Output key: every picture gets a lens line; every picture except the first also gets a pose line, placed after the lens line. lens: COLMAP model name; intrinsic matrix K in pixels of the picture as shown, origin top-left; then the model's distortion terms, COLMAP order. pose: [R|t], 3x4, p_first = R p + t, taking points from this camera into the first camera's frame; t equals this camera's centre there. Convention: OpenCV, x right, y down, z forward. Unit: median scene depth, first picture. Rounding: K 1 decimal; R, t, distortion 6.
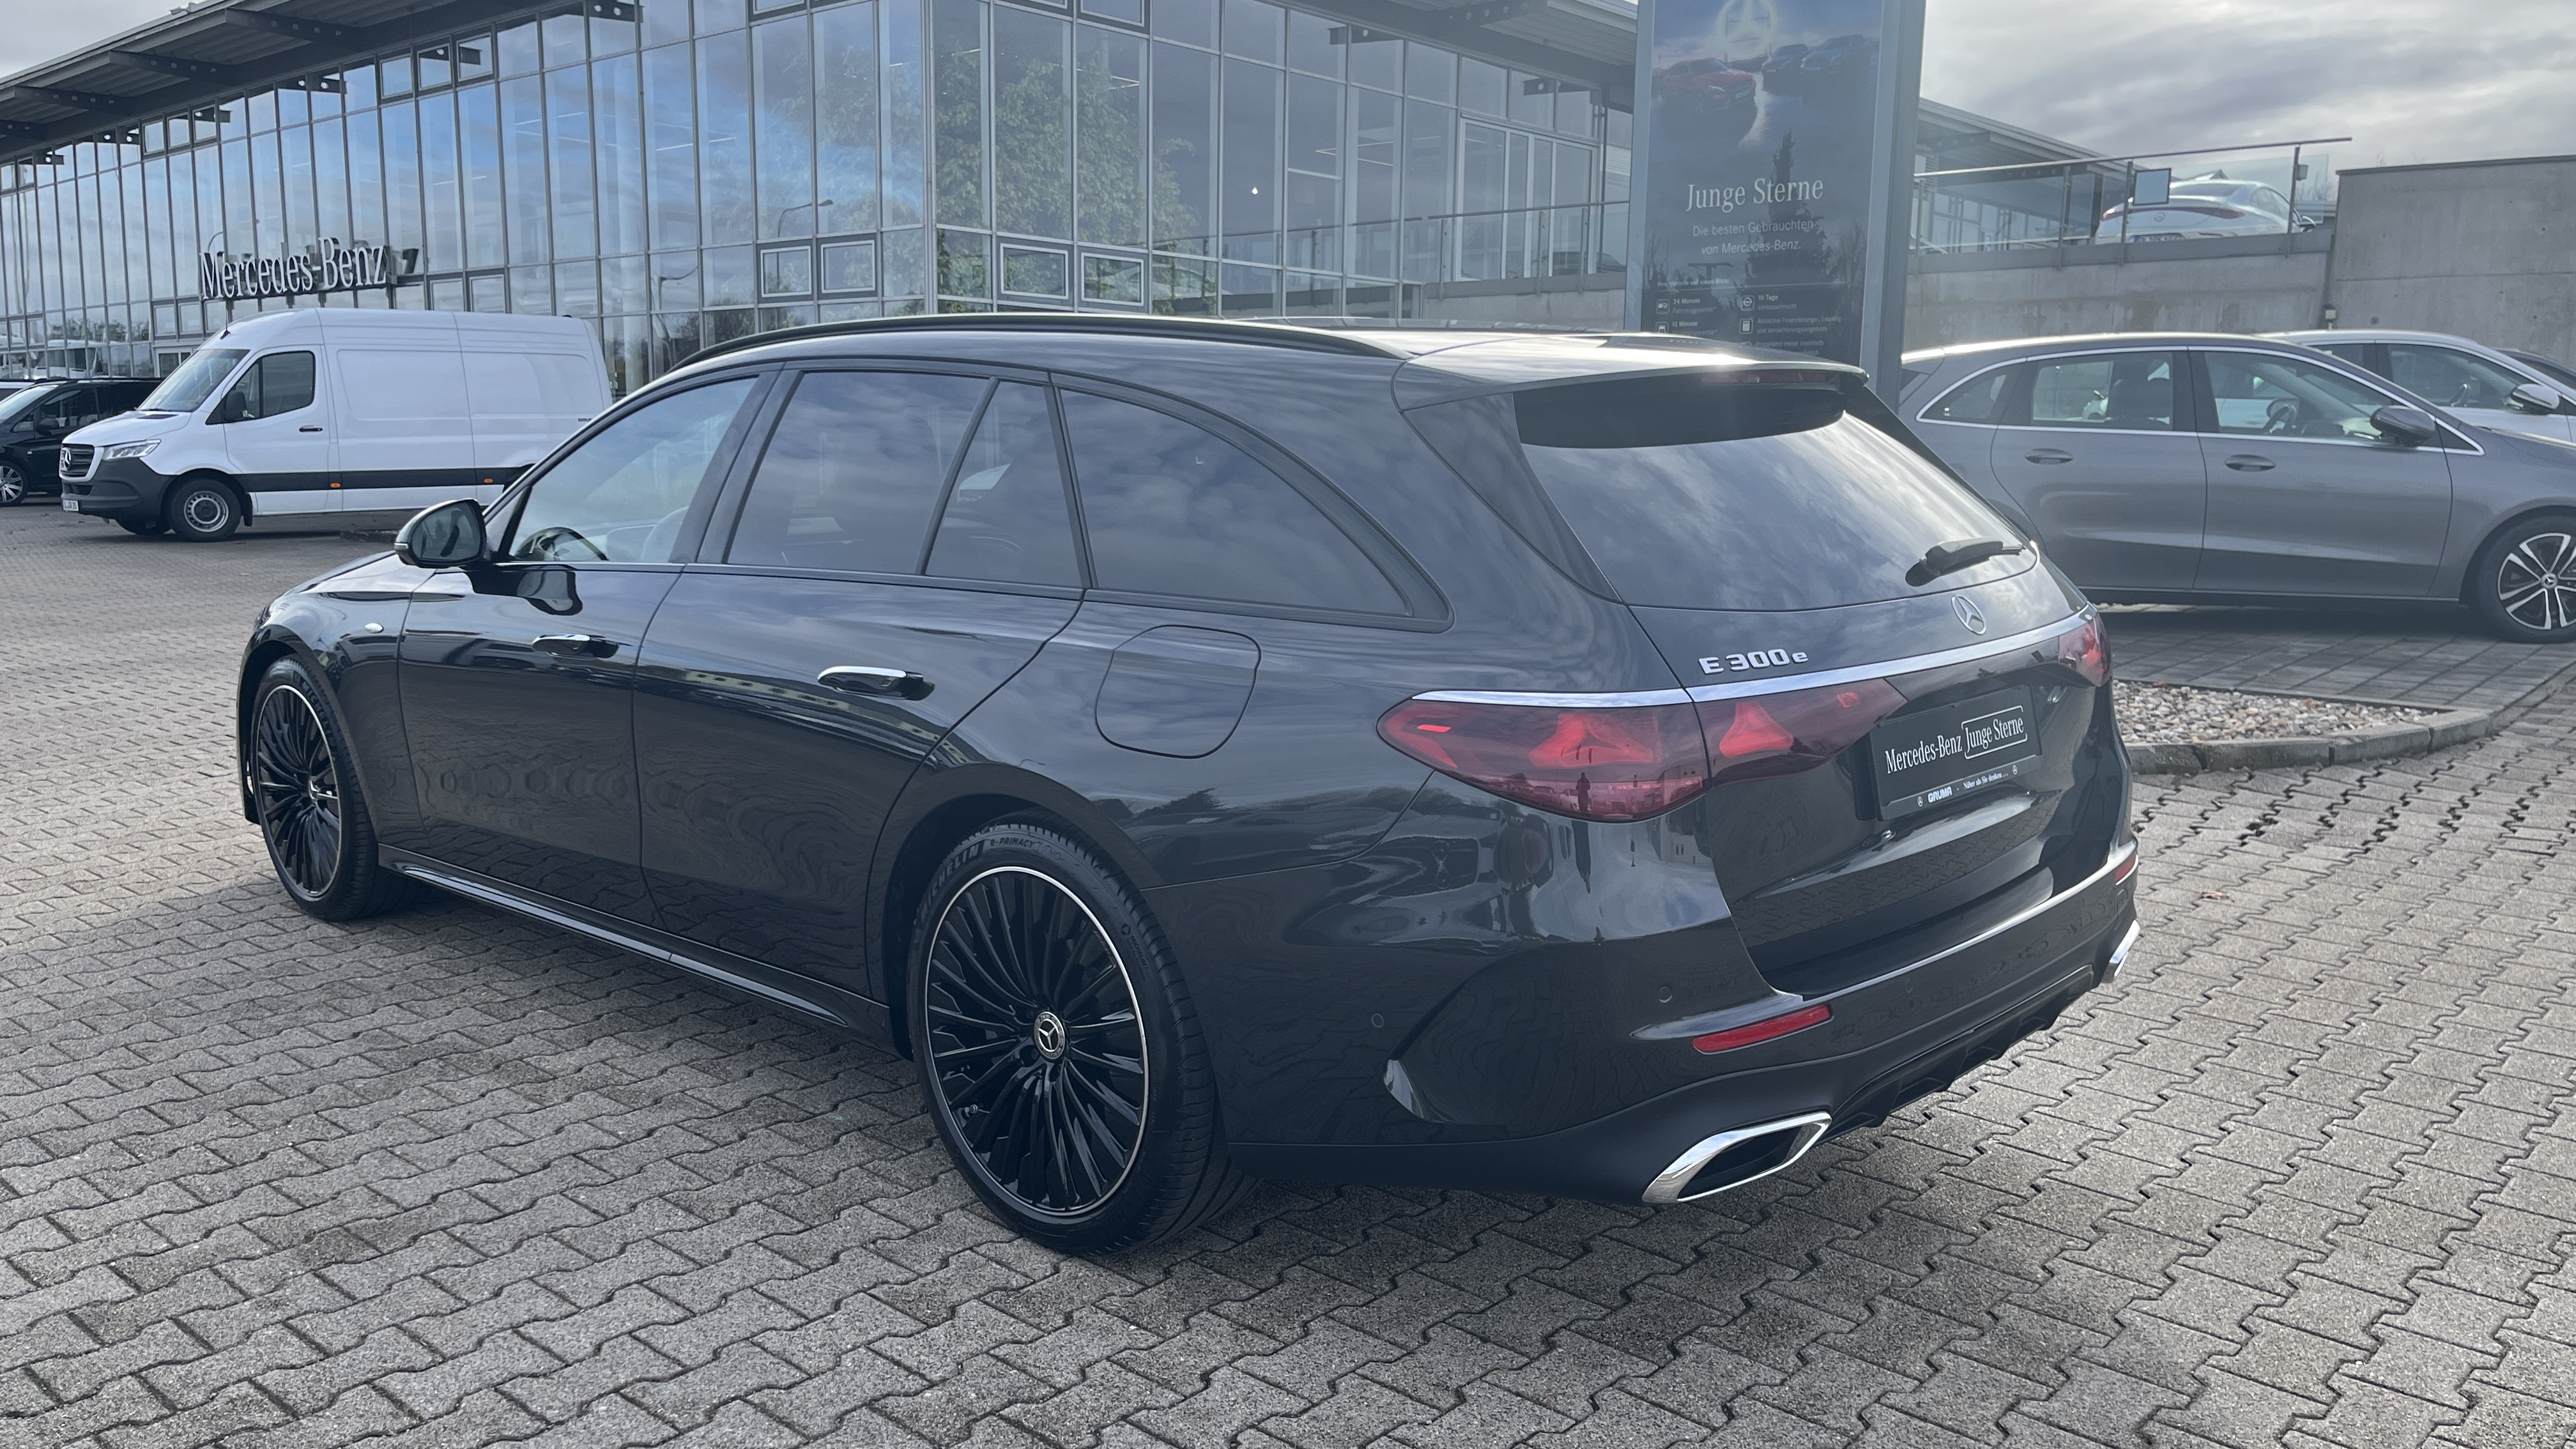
lens RADIAL K [[1960.0, 0, 1288.0], [0, 1960.0, 724.5], [0, 0, 1]] dist [0.063980, -0.048490]
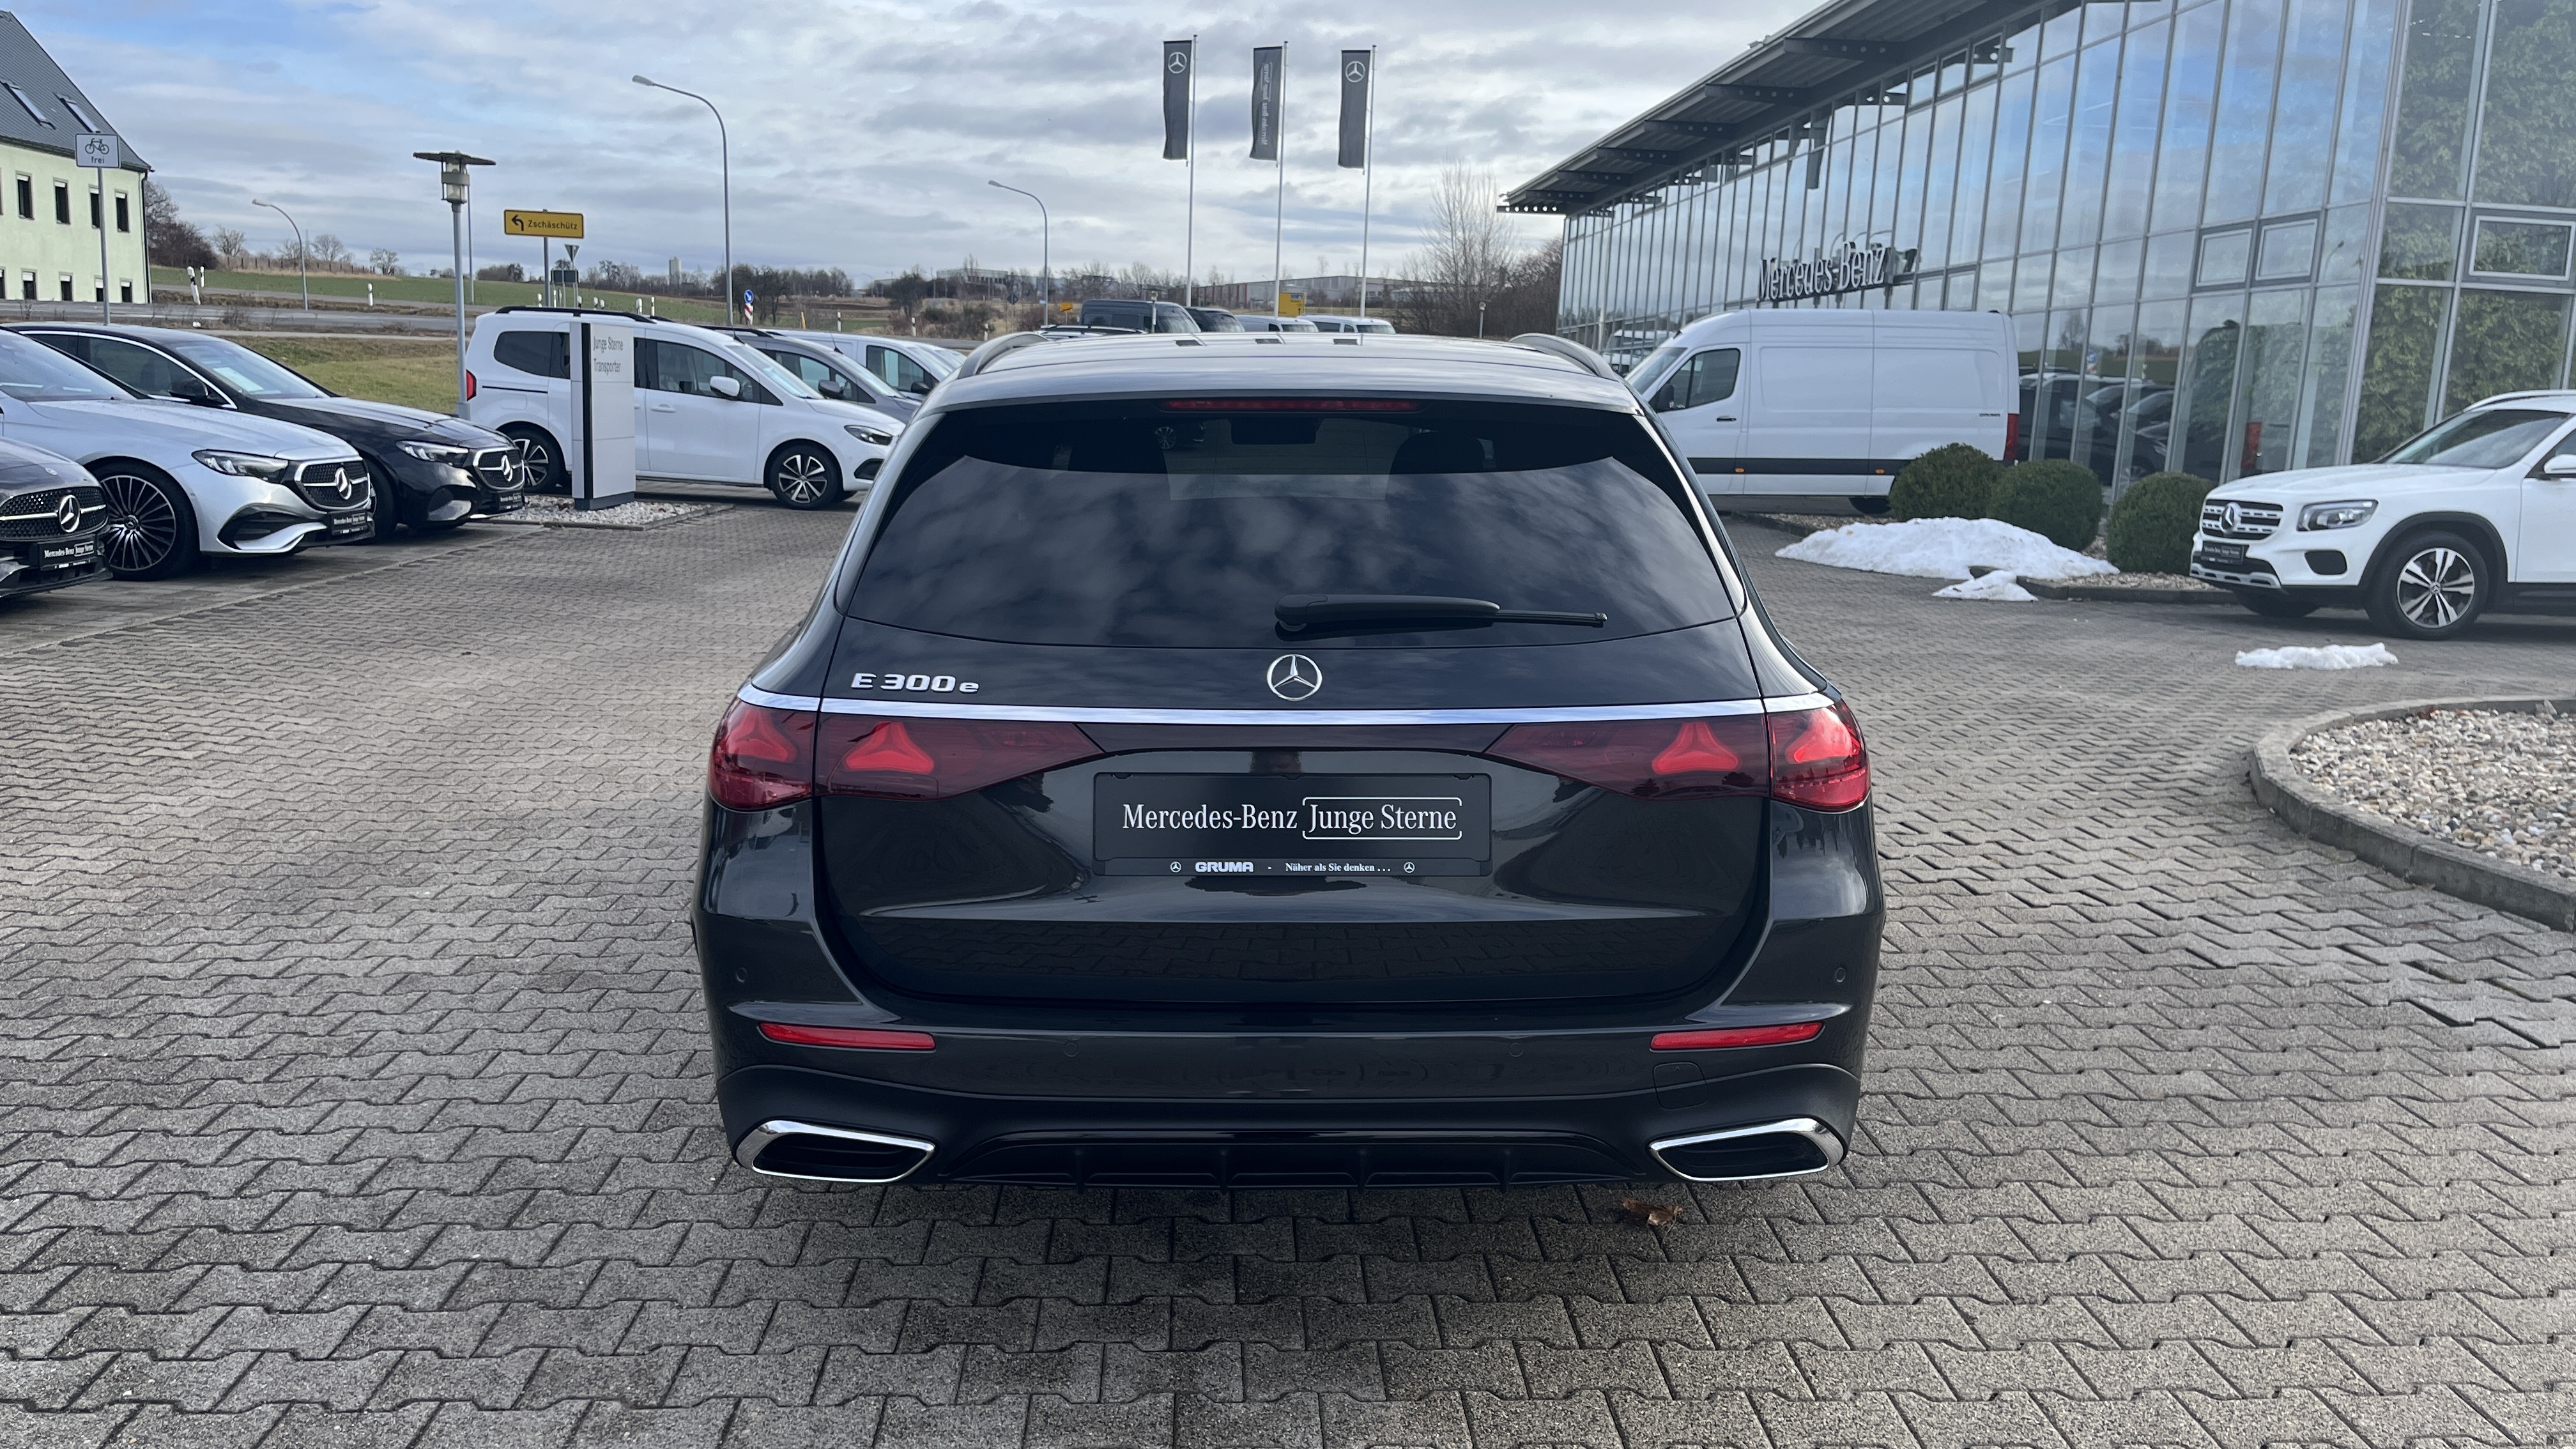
lens RADIAL K [[1974.4, 0, 1280.3], [0, 1974.4, 704.6], [0, 0, 1]] dist [0.079171, -0.118062]
pose [[0.696492, 0.128180, -0.706023, 0.869350], [-0.132688, 0.989954, 0.048832, -0.076938], [0.705190, 0.059669, 0.706503, 0.323825]]
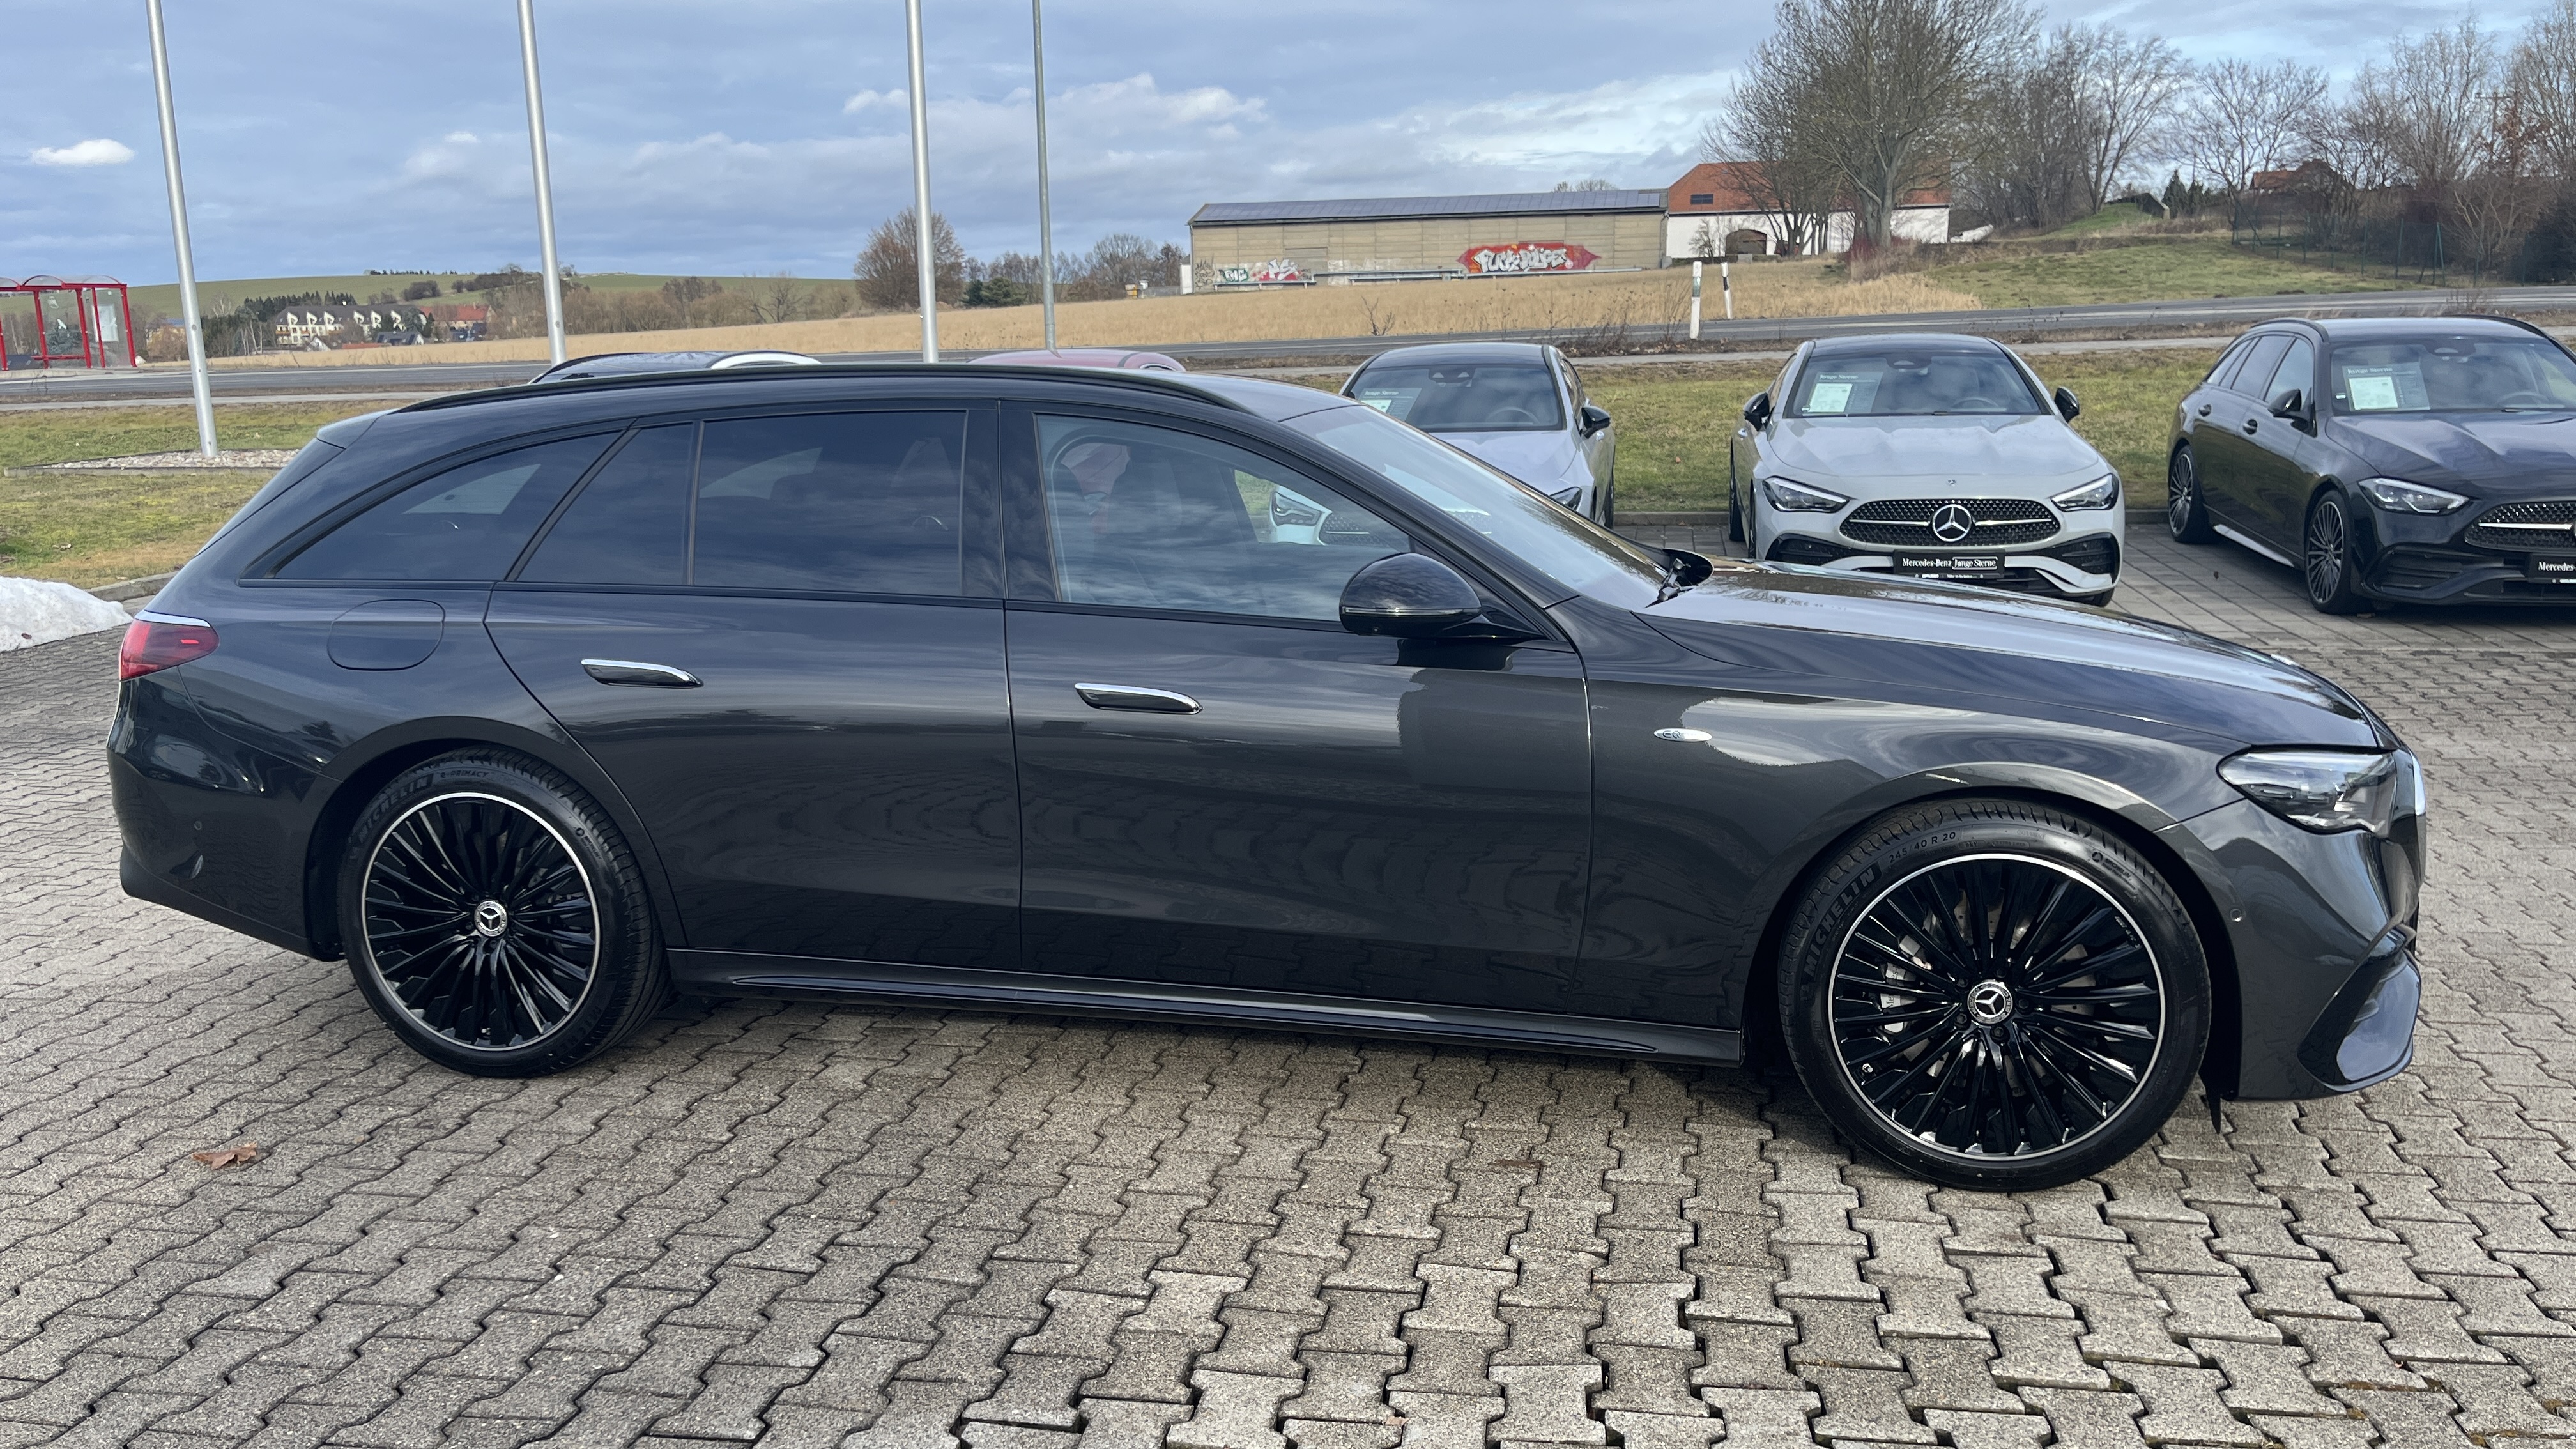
lens RADIAL K [[1908.6, 0, 1259.0], [0, 1908.6, 722.7], [0, 0, 1]] dist [0.068550, -0.102401]
pose [[-0.858498, 0.108274, -0.501256, 0.441358], [-0.069097, 0.944120, 0.322277, -0.480263], [0.508140, 0.311310, -0.803044, 2.568791]]
